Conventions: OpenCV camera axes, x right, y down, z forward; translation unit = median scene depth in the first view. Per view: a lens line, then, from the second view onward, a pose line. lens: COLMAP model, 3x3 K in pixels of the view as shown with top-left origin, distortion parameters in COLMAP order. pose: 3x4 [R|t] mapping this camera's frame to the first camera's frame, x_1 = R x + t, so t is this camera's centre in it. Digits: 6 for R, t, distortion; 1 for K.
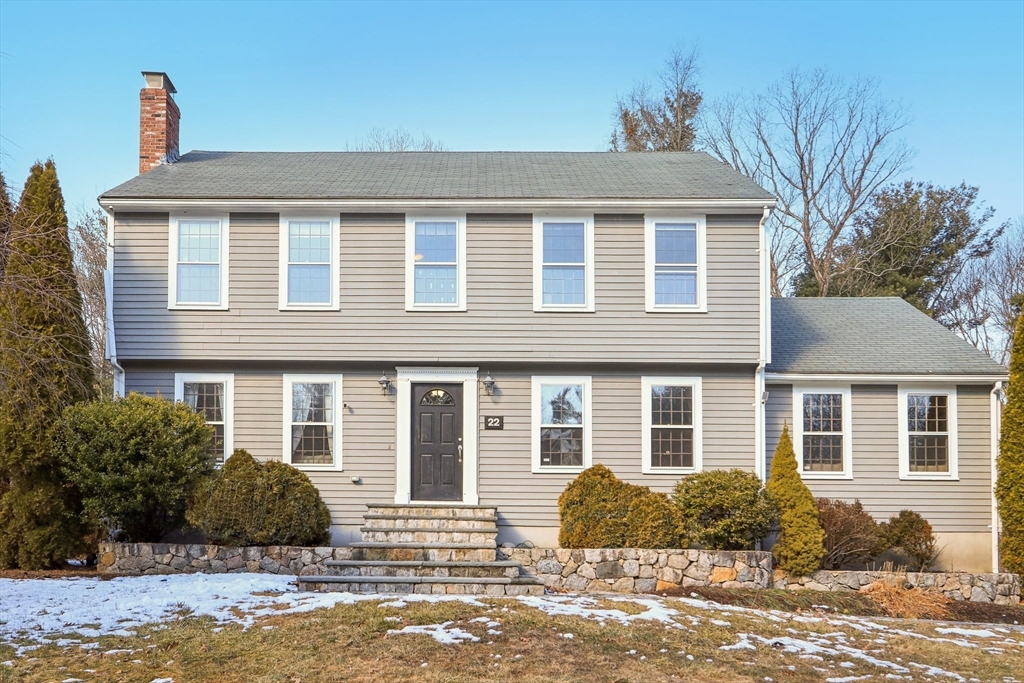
lens RADIAL K [[815.8, 0, 507.6], [0, 815.8, 342.3], [0, 0, 1]] dist [0.010468, 0.008648]
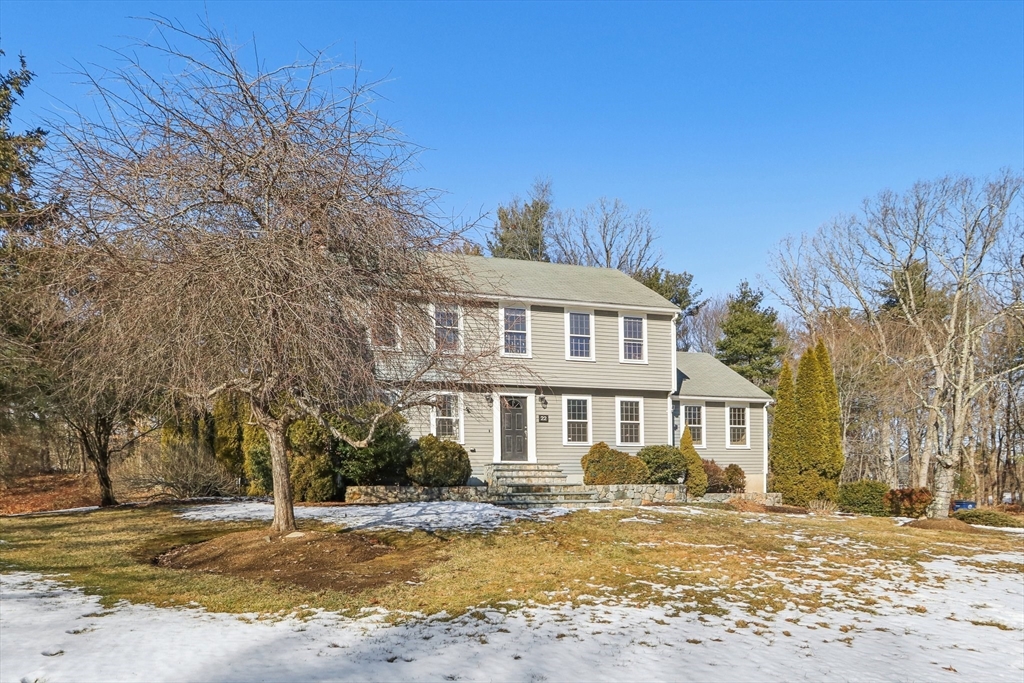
lens RADIAL K [[558.6, 0, 514.8], [0, 558.6, 342.1], [0, 0, 1]] dist [0.000375, 0.000259]
pose [[0.963414, 0.049870, 0.263335, -0.431407], [-0.048618, 0.998754, -0.011276, -0.060707], [-0.263569, -0.001939, 0.964638, -0.224883]]
